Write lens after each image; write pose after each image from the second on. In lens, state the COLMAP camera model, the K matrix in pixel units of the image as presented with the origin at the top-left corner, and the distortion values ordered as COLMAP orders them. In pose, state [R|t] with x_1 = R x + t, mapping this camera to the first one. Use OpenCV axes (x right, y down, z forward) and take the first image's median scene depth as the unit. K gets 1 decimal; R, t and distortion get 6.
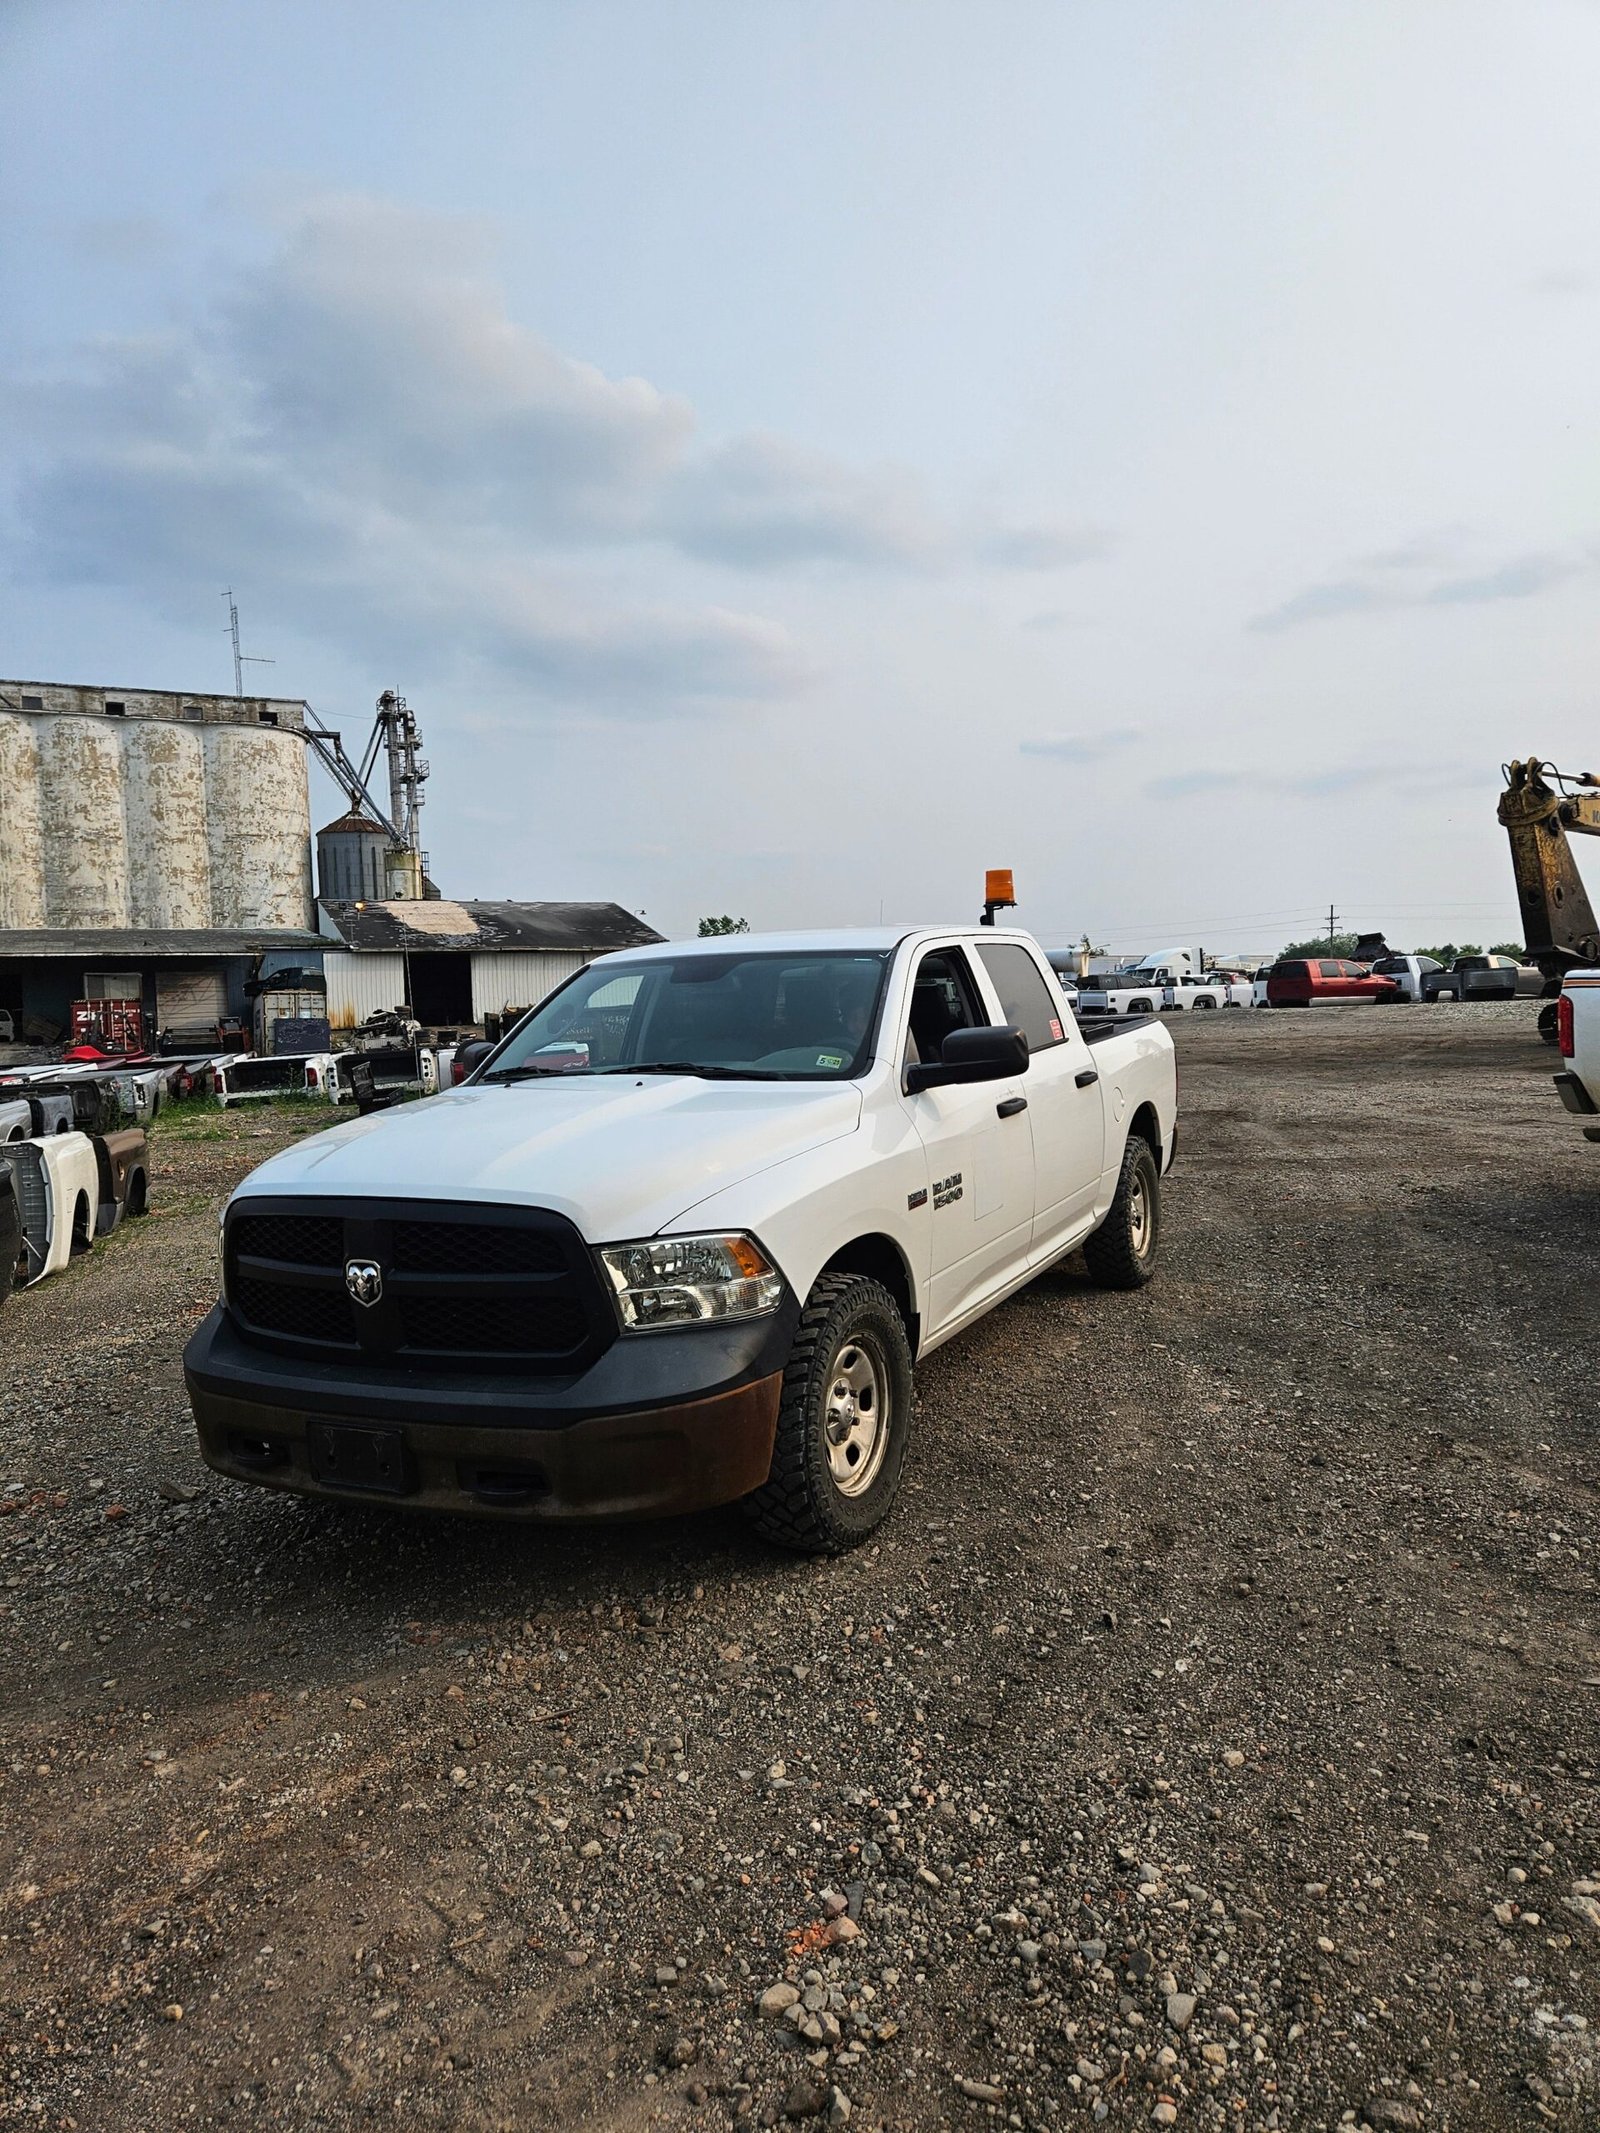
lens RADIAL K [[1427.7, 0, 818.1], [0, 1427.7, 1050.8], [0, 0, 1]] dist [0.078717, -0.064936]
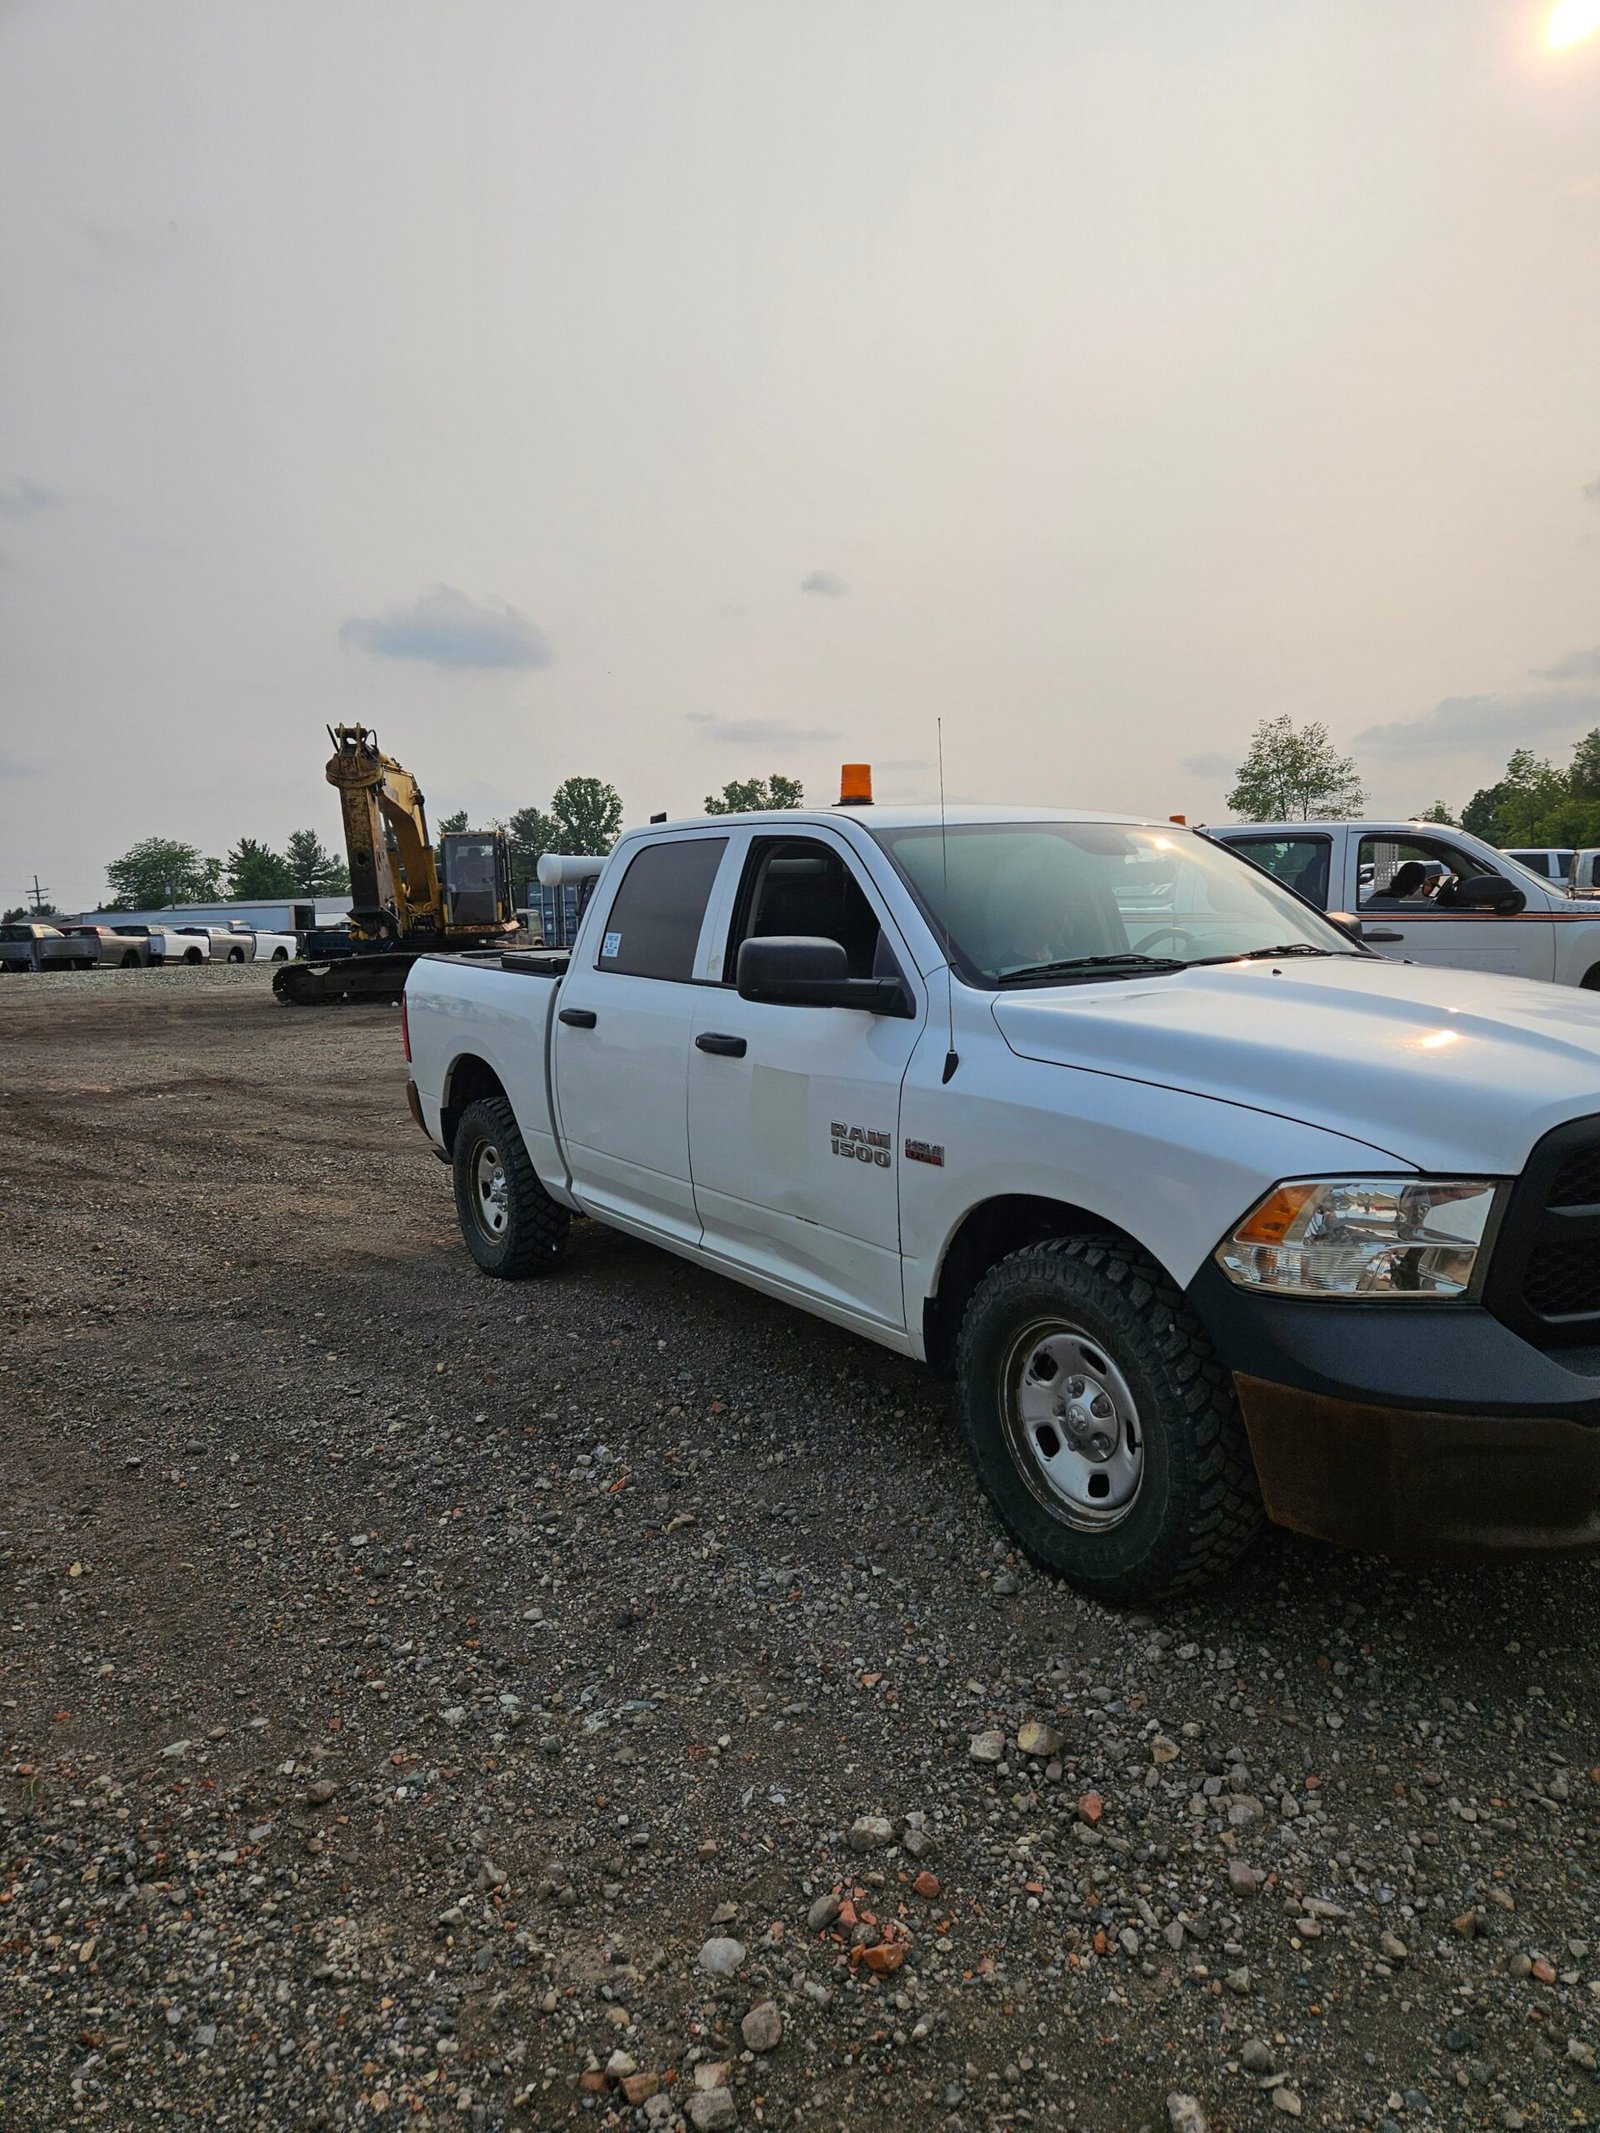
lens RADIAL K [[1427.7, 0, 808.5], [0, 1427.7, 1036.9], [0, 0, 1]] dist [0.078717, -0.064936]
pose [[0.497086, -0.045076, 0.866530, -0.248523], [0.042547, 0.998715, 0.027546, 0.006992], [-0.866658, 0.023175, 0.498365, 0.213026]]
